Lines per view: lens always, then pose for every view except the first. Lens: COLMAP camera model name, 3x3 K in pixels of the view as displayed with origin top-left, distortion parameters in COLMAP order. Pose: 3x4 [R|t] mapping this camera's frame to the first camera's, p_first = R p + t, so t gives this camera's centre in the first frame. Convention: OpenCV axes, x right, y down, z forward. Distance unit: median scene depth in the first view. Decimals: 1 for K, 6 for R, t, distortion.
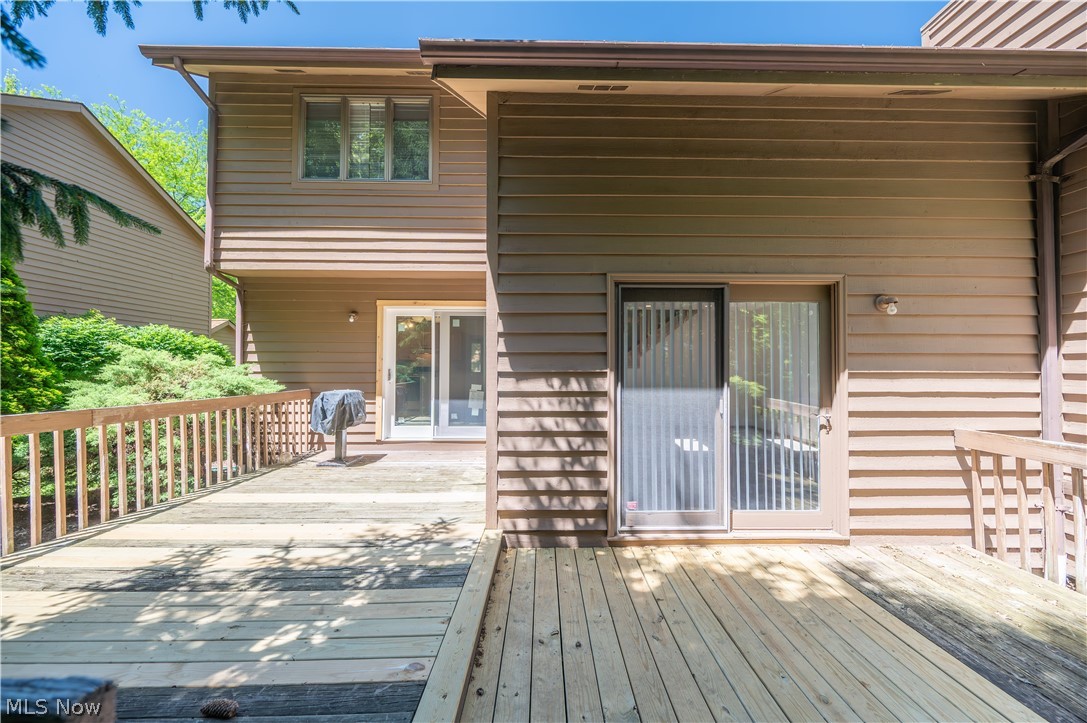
lens RADIAL K [[424.6, 0, 546.2], [0, 424.6, 363.0], [0, 0, 1]] dist [-0.001240, -0.000382]
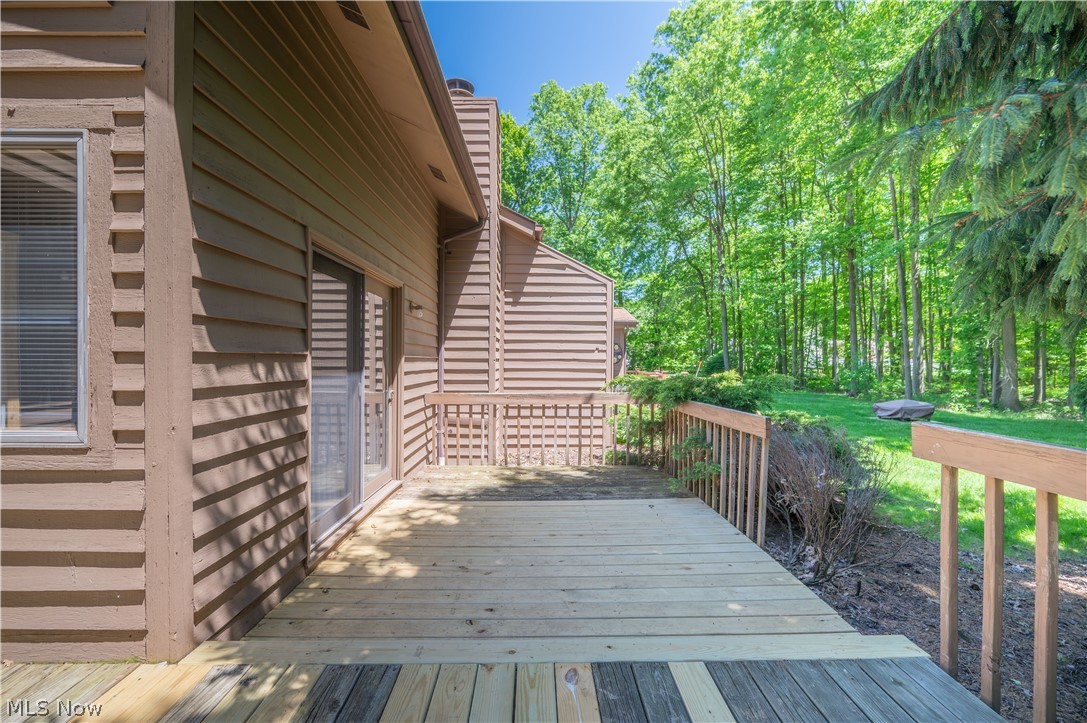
lens RADIAL K [[432.4, 0, 543.5], [0, 432.4, 361.5], [0, 0, 1]] dist [0.000515, -0.000513]
pose [[-0.000732, -0.004058, 0.999991, -0.645036], [-0.020826, 0.999775, 0.004042, 0.021243], [-0.999783, -0.020822, -0.000817, 0.566849]]
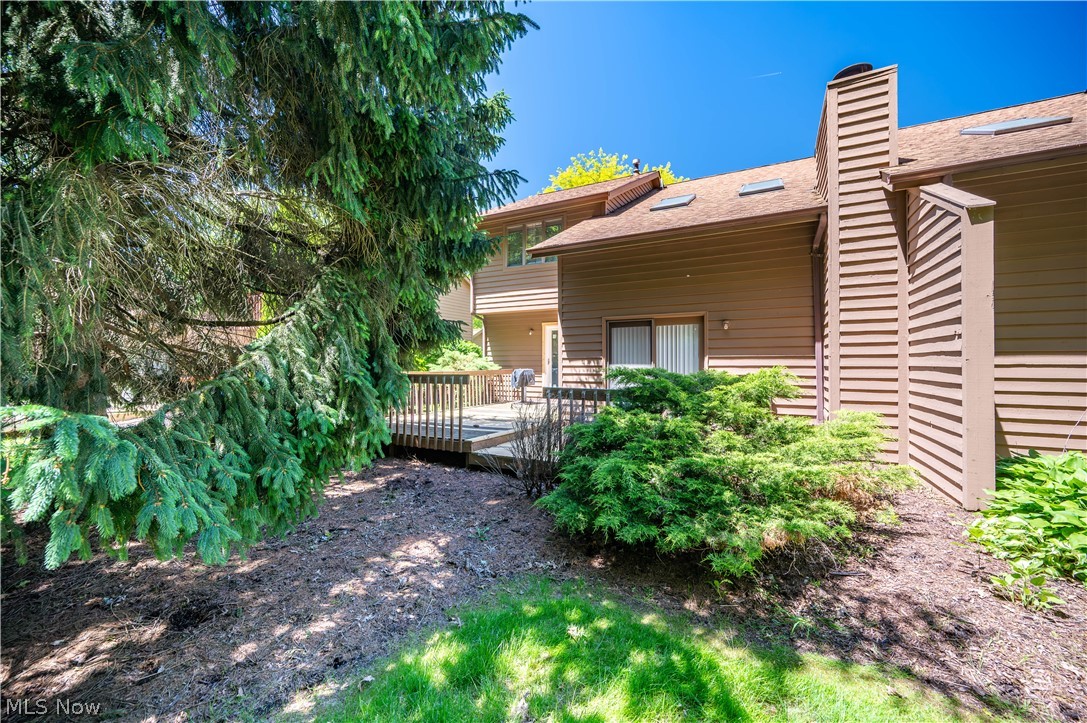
lens RADIAL K [[424.6, 0, 546.2], [0, 424.6, 363.0], [0, 0, 1]] dist [-0.001240, -0.000382]
pose [[0.878752, -0.004735, -0.477255, 0.999563], [0.012172, 0.999848, 0.012491, 0.018282], [0.477123, -0.016786, 0.878676, -1.275519]]
